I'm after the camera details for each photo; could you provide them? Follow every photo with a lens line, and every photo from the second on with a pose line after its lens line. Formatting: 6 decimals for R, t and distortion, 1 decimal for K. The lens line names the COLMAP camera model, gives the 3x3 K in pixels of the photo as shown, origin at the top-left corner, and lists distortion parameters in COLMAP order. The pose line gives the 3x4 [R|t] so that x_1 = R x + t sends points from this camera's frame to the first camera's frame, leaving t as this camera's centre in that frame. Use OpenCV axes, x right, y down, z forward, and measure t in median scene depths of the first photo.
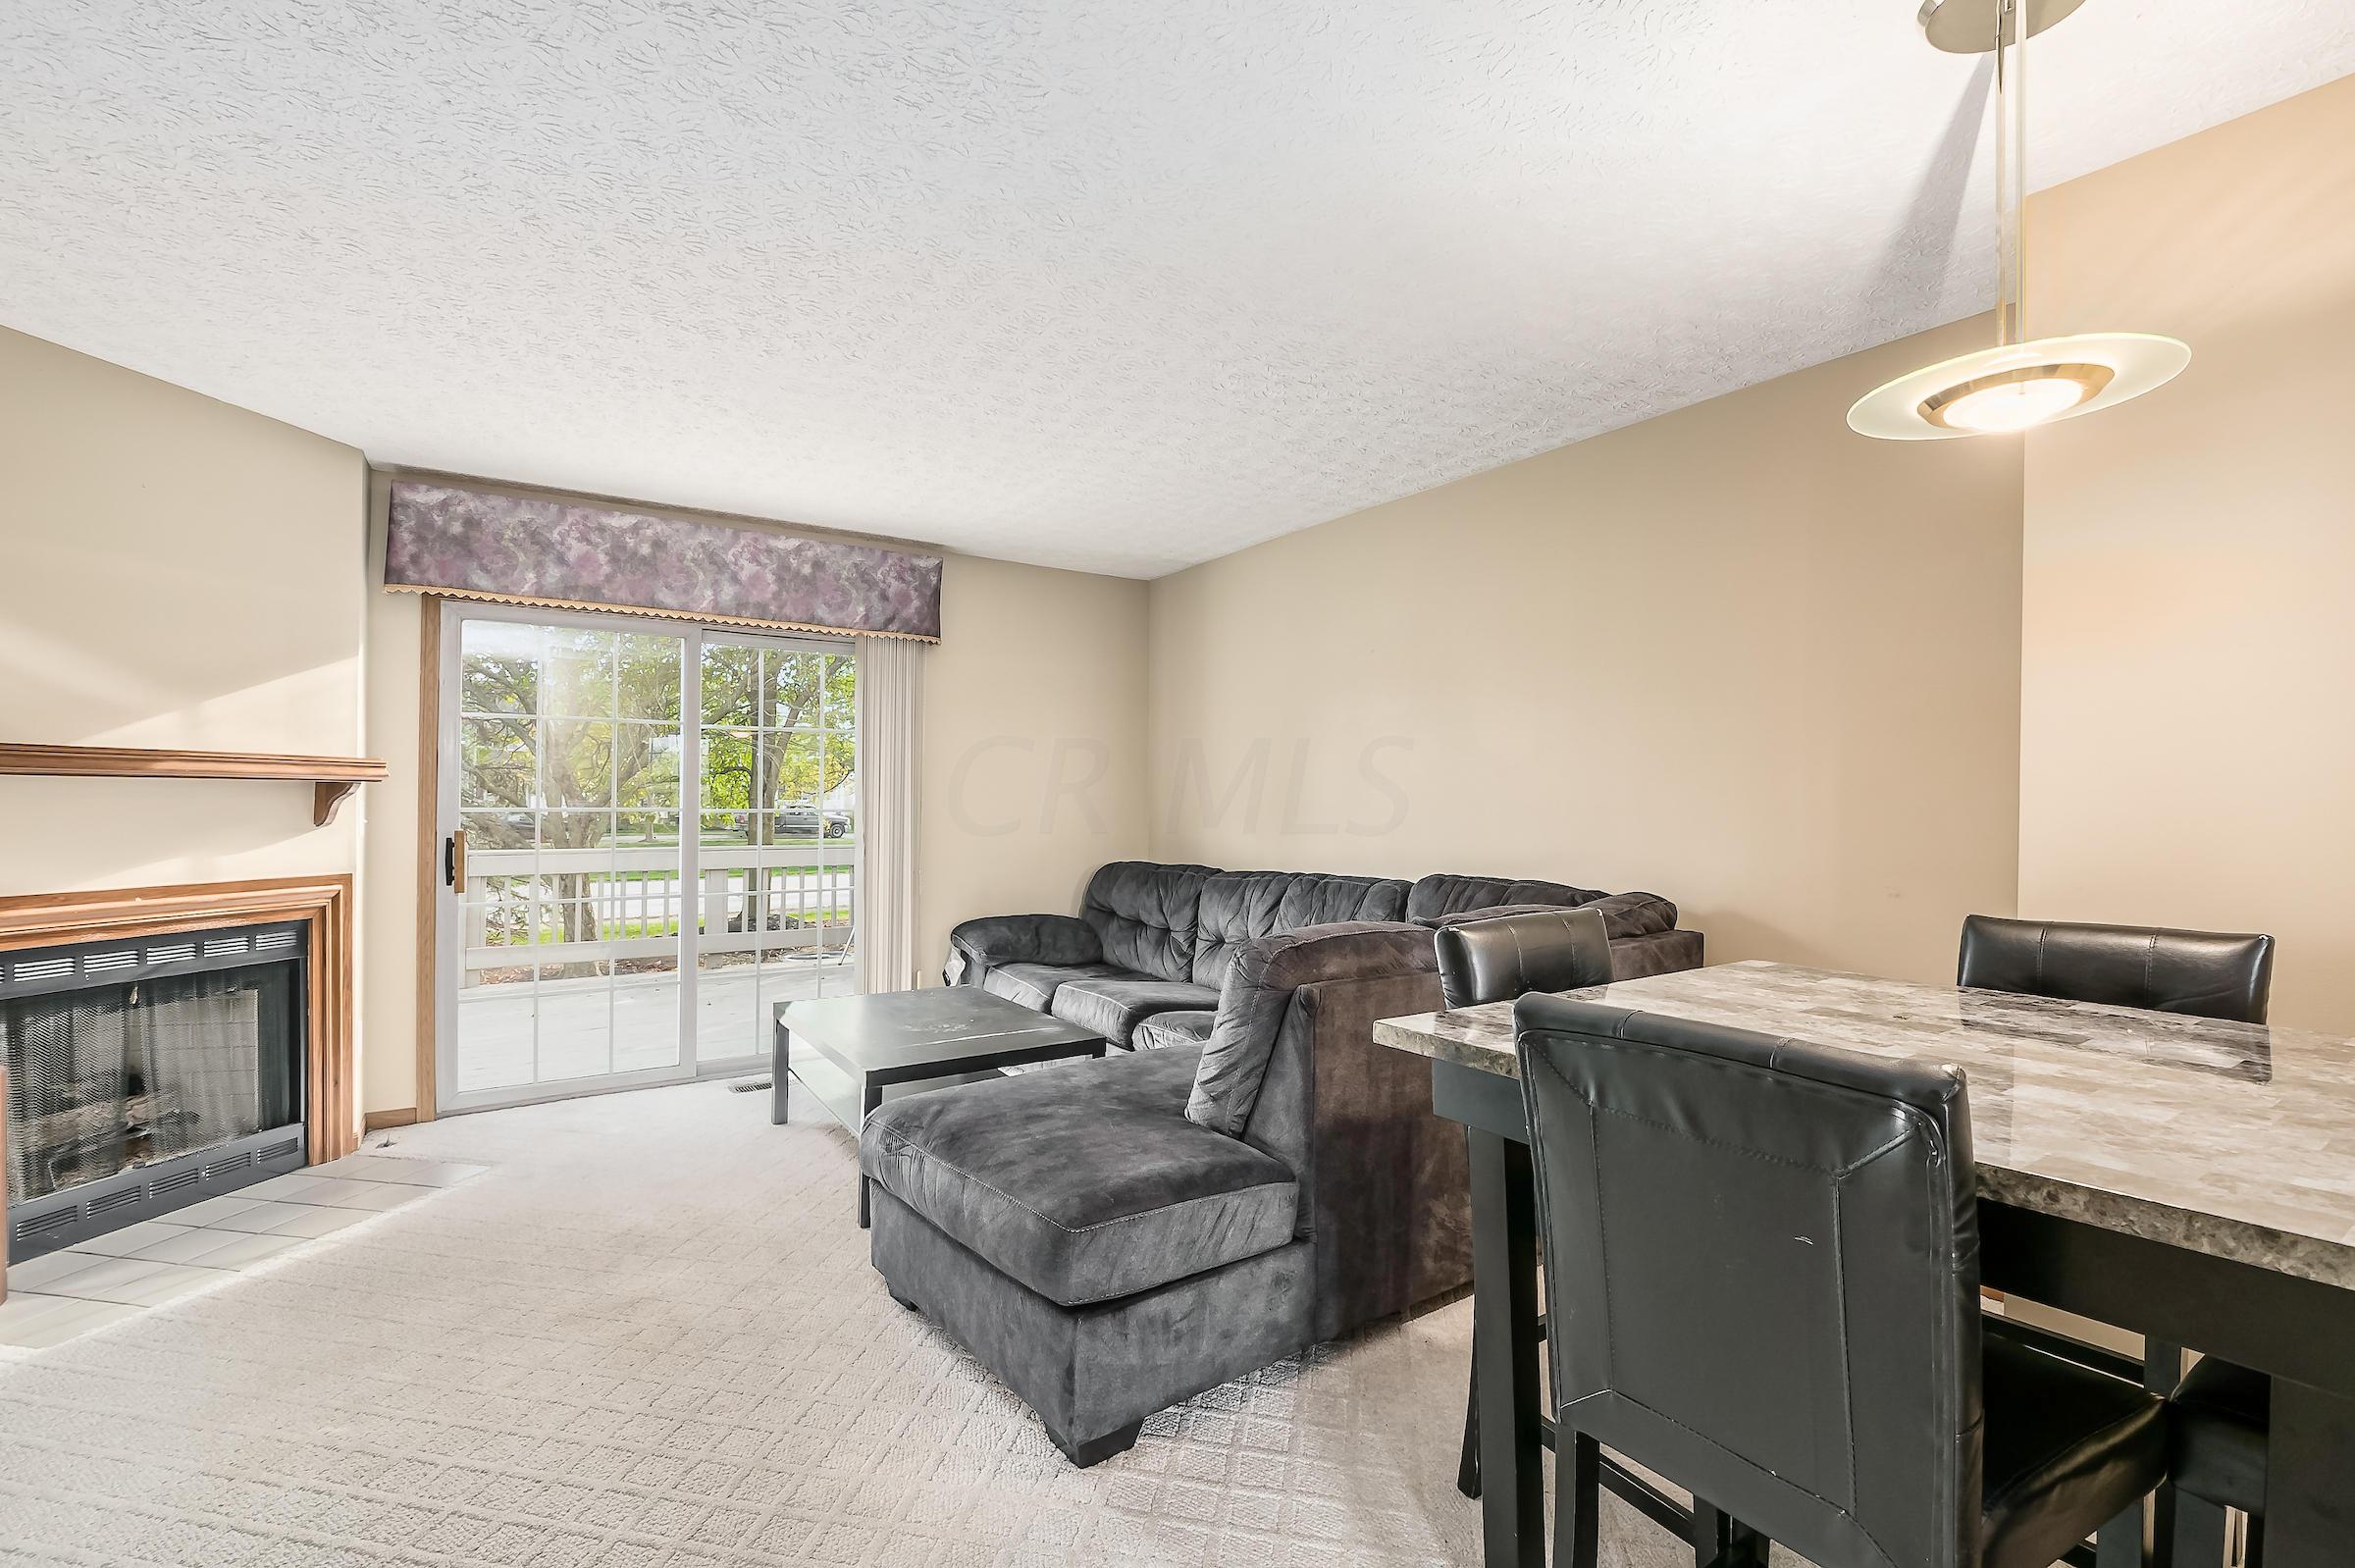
lens RADIAL K [[1006.7, 0, 1218.9], [0, 1006.7, 812.2], [0, 0, 1]] dist [-0.042062, -0.000757]
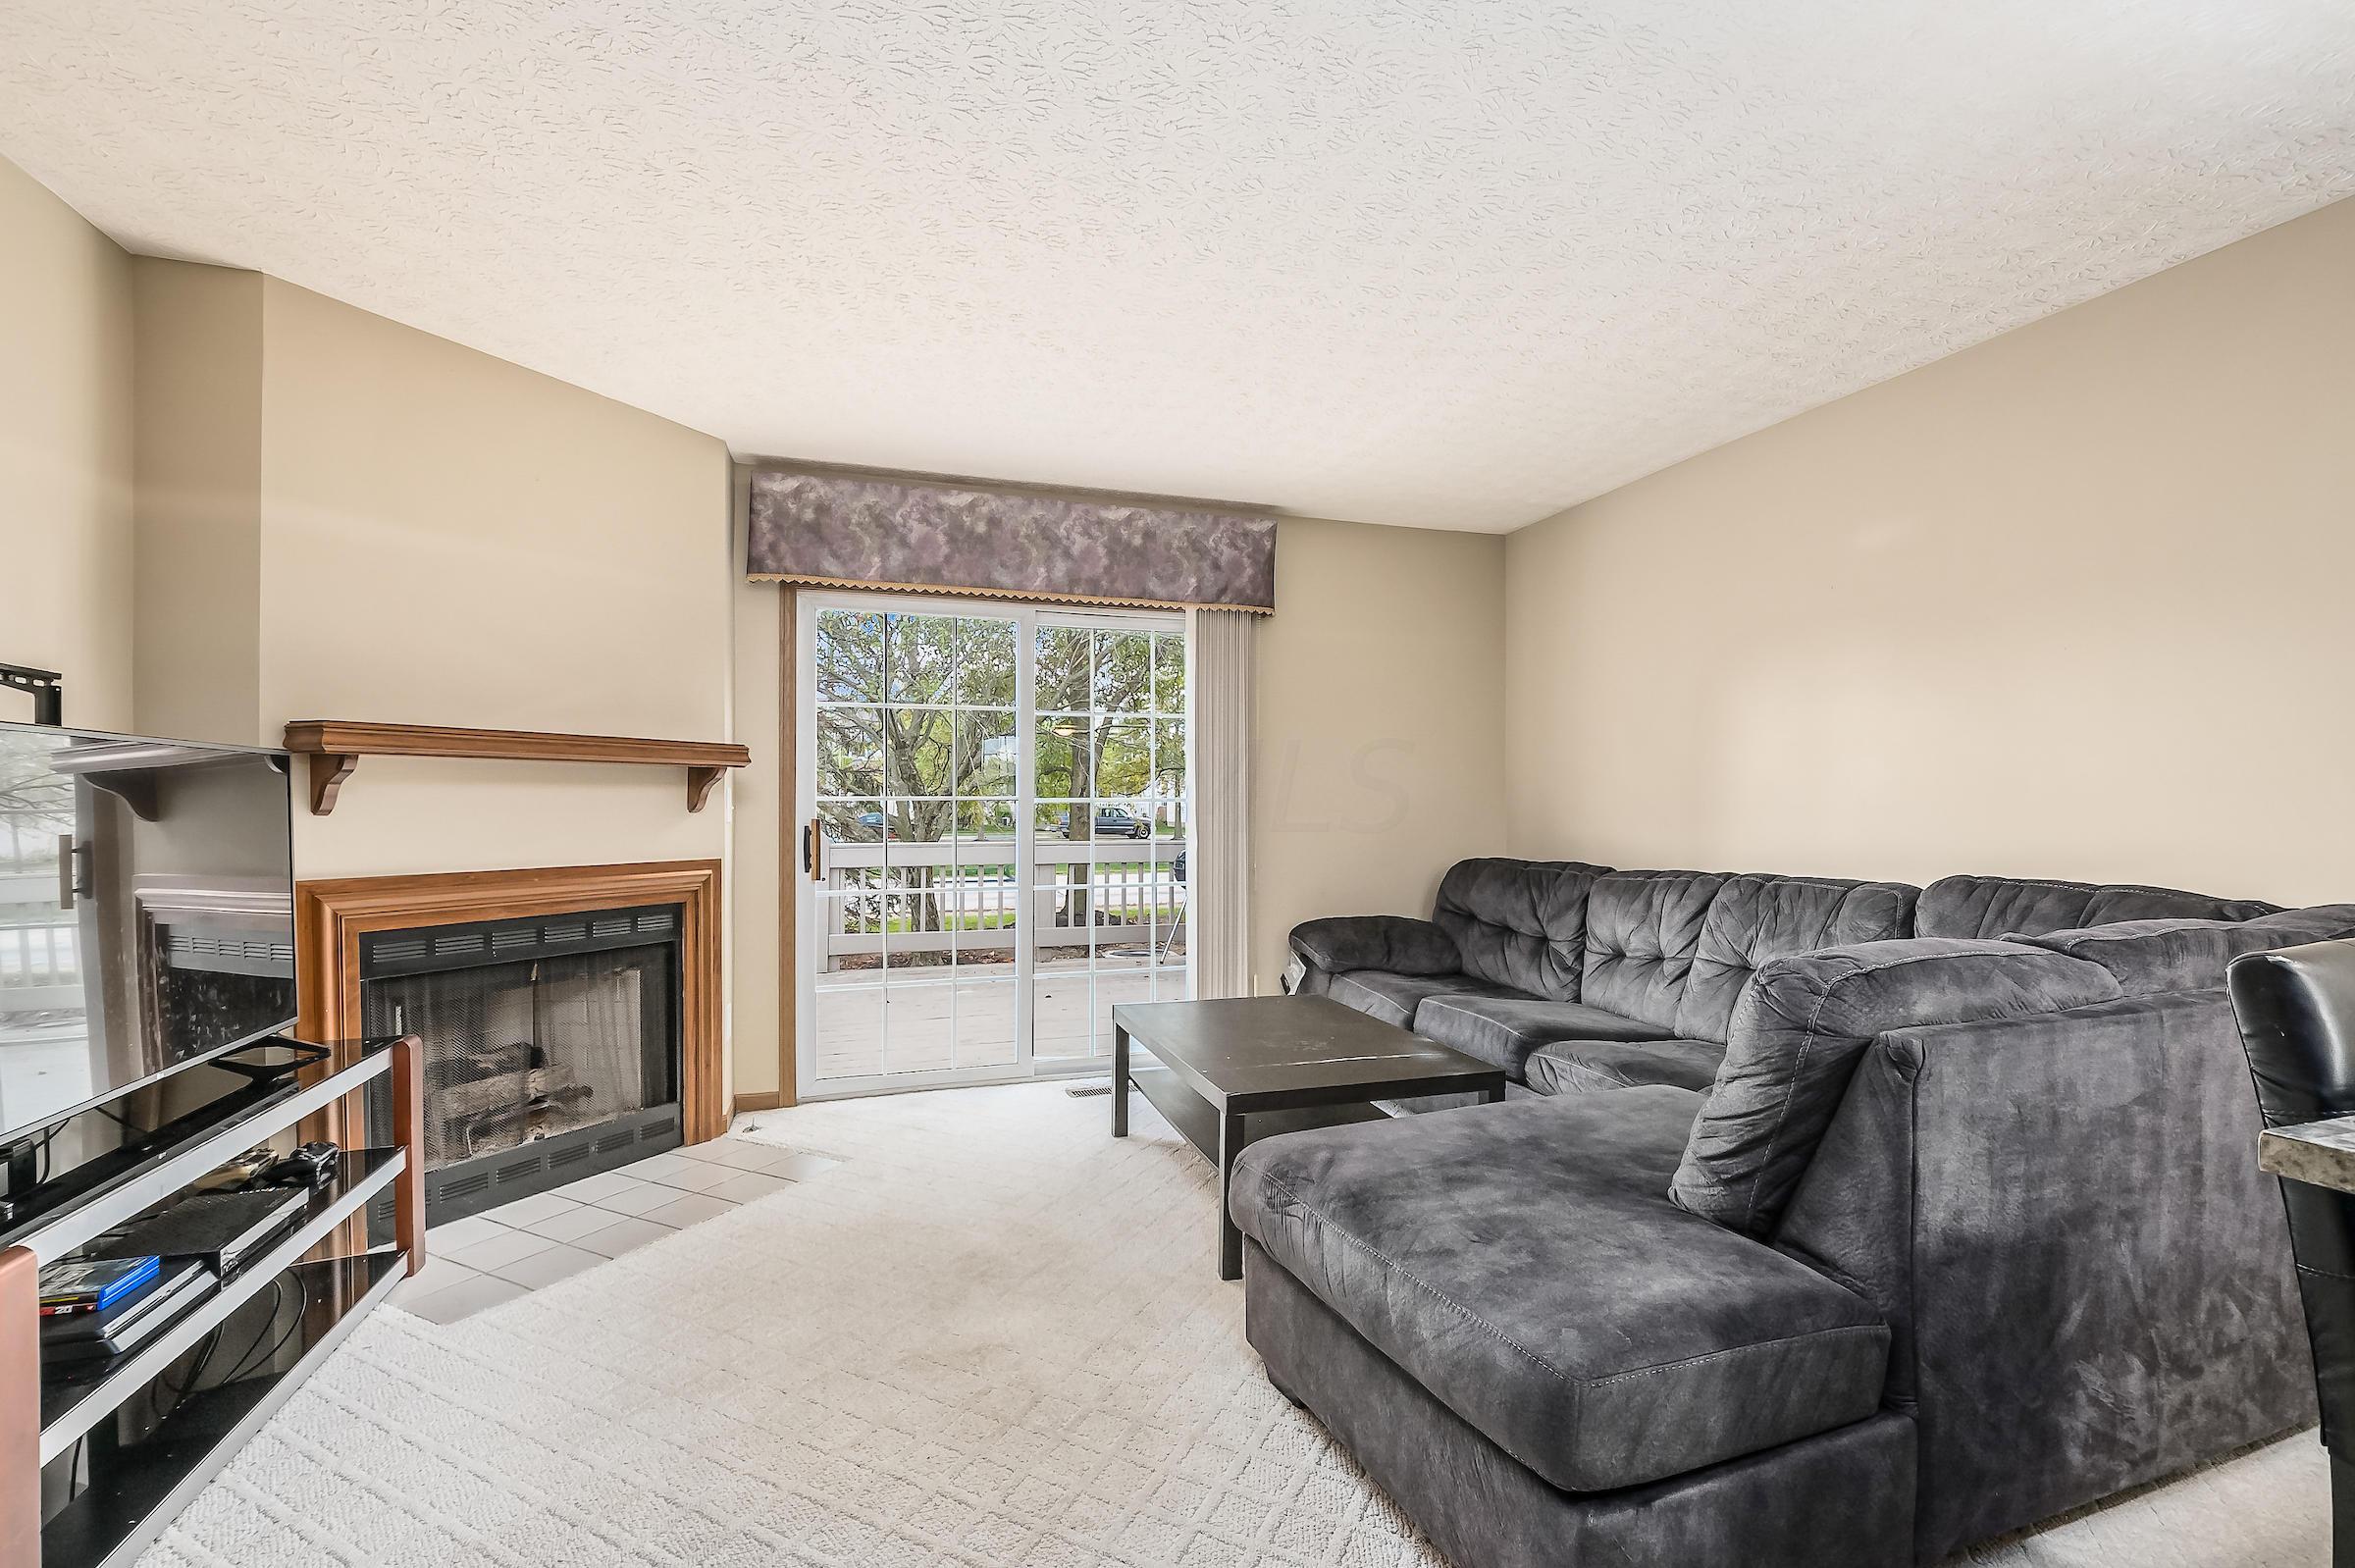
lens RADIAL K [[952.5, 0, 1177.9], [0, 952.5, 856.9], [0, 0, 1]] dist [-0.057187, -0.000108]
pose [[0.951603, 0.010213, -0.307159, -0.126088], [0.001462, 0.999286, 0.037756, 0.022677], [0.307325, -0.036378, 0.950909, 0.196016]]
